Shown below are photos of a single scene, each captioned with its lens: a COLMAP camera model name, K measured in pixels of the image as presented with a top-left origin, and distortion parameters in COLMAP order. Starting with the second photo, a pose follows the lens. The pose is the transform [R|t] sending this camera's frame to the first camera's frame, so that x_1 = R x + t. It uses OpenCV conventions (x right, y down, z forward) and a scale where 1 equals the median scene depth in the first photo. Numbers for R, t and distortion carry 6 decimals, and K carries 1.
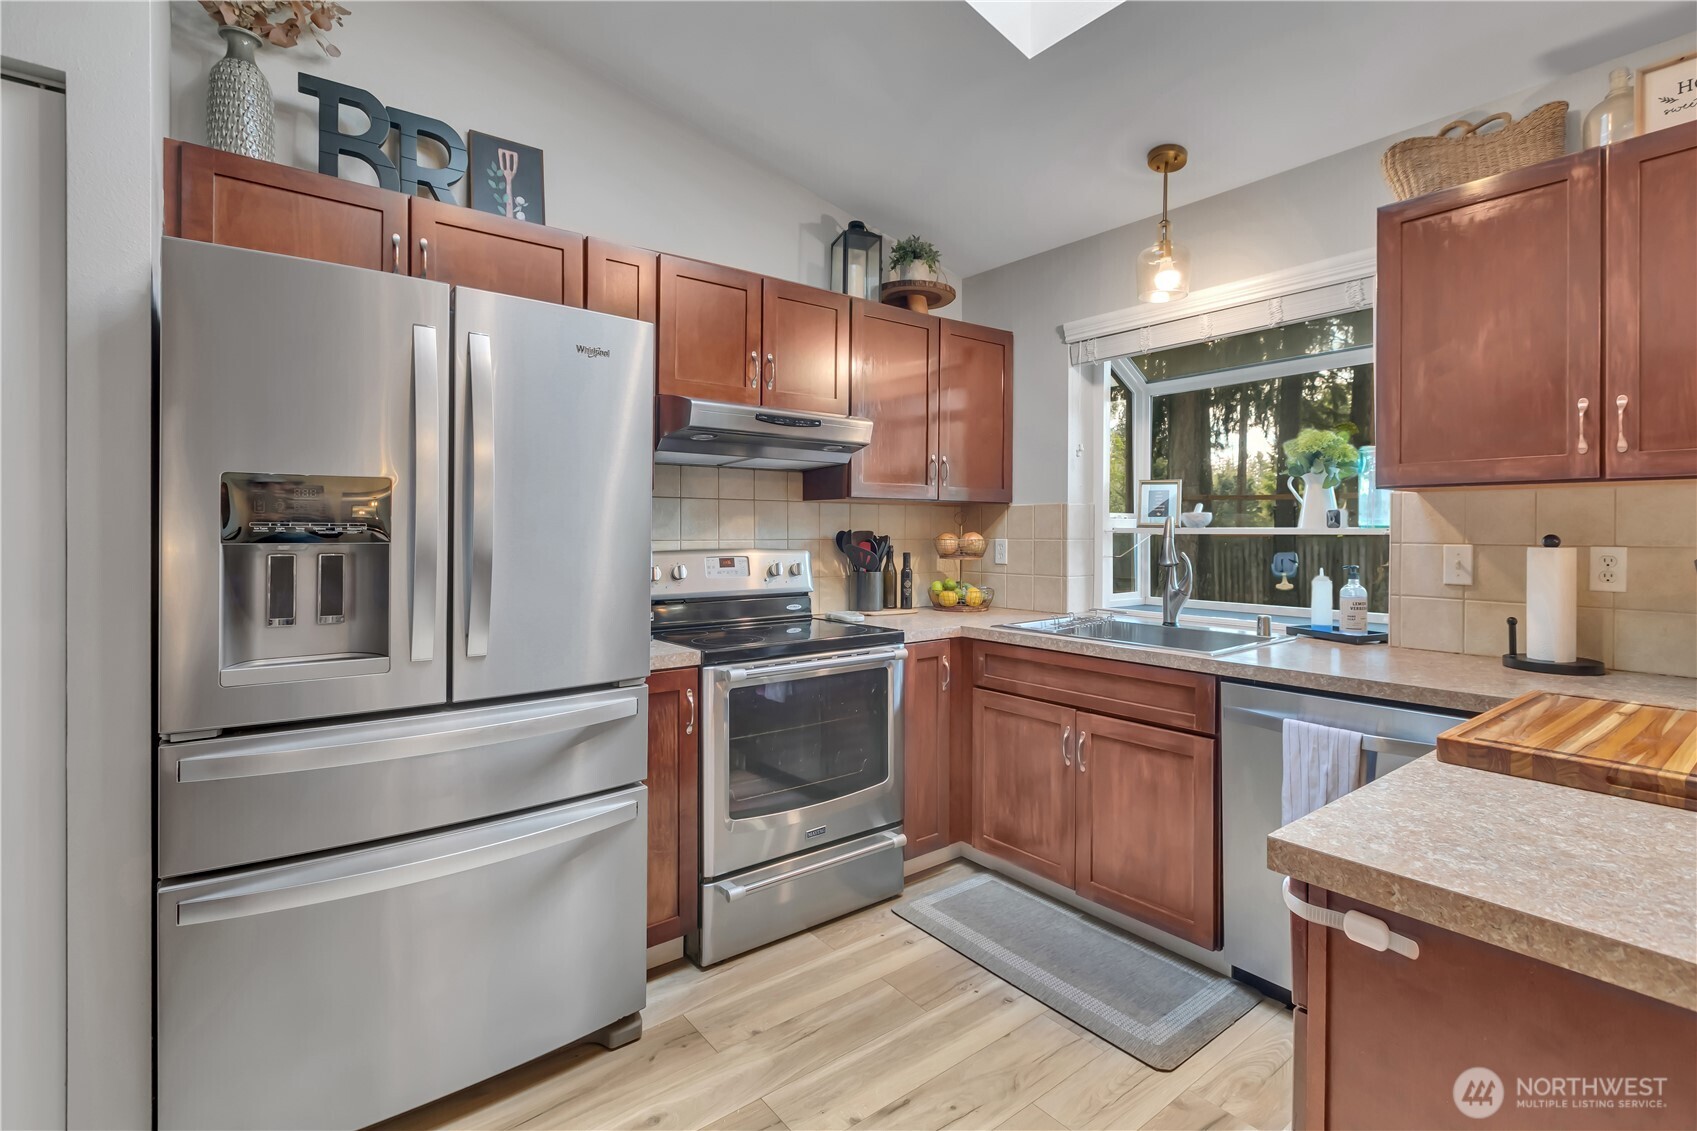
lens RADIAL K [[780.4, 0, 849.9], [0, 780.4, 524.6], [0, 0, 1]] dist [0.001635, 0.000005]
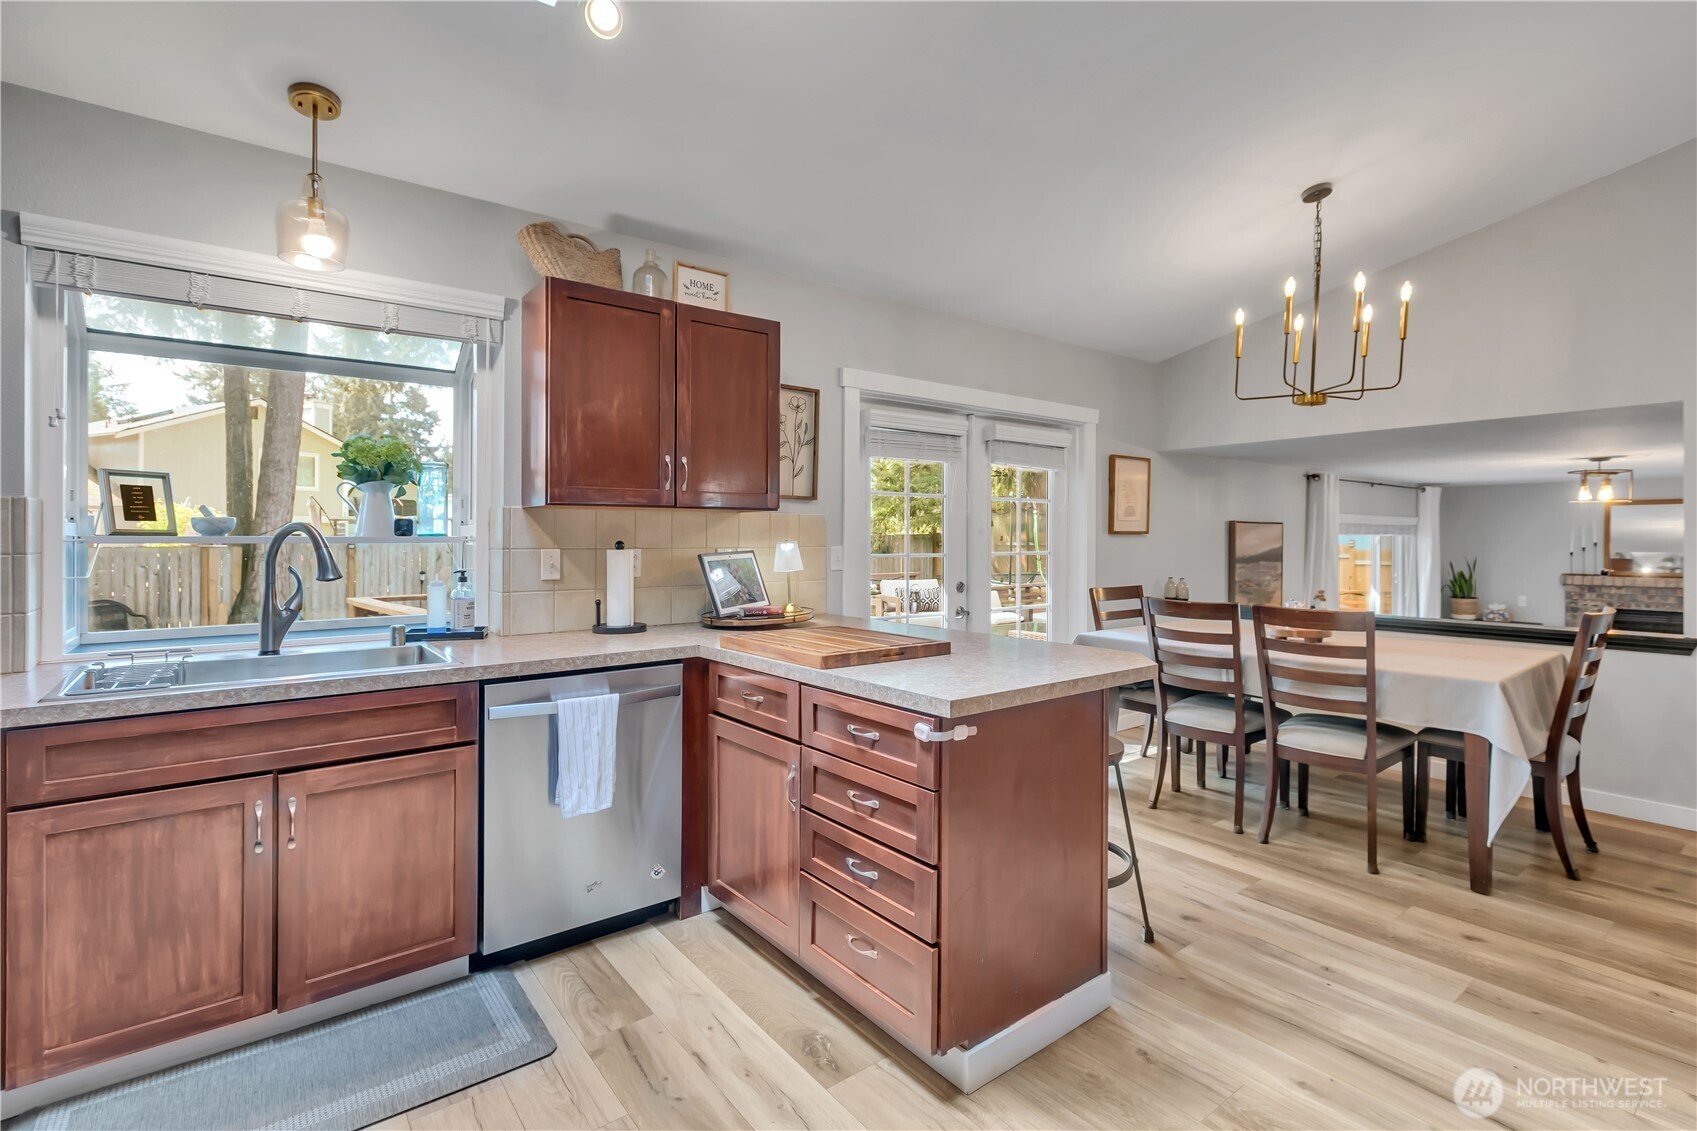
lens RADIAL K [[791.2, 0, 850.3], [0, 791.2, 544.9], [0, 0, 1]] dist [-0.001529, -0.000134]
pose [[0.005089, -0.008443, 0.999951, -0.590496], [-0.004115, 0.999956, 0.008464, 0.005291], [-0.999979, -0.004158, 0.005054, 0.537087]]
